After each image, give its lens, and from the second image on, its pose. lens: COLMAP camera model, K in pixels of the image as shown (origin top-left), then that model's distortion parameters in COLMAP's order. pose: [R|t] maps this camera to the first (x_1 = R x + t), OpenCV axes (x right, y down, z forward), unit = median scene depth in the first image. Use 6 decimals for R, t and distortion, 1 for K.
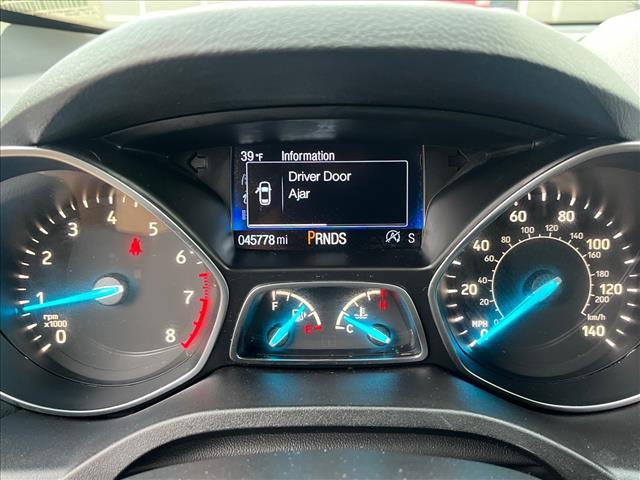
lens RADIAL K [[616.5, 0, 320.0], [0, 616.5, 240.0], [0, 0, 1]] dist [-0.014302, -0.012856]
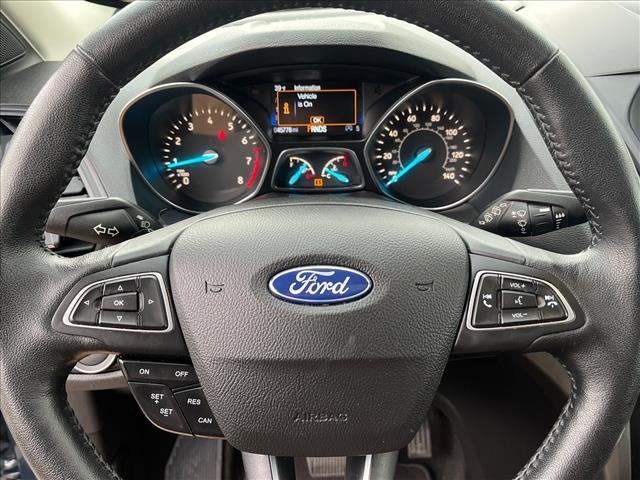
lens RADIAL K [[555.7, 0, 320.0], [0, 555.7, 240.0], [0, 0, 1]] dist [0.012173, -0.000423]
pose [[0.999907, -0.009268, 0.009971, -0.000282], [0.008171, 0.994451, 0.104886, 0.163450], [-0.010888, -0.104795, 0.994434, -0.852360]]
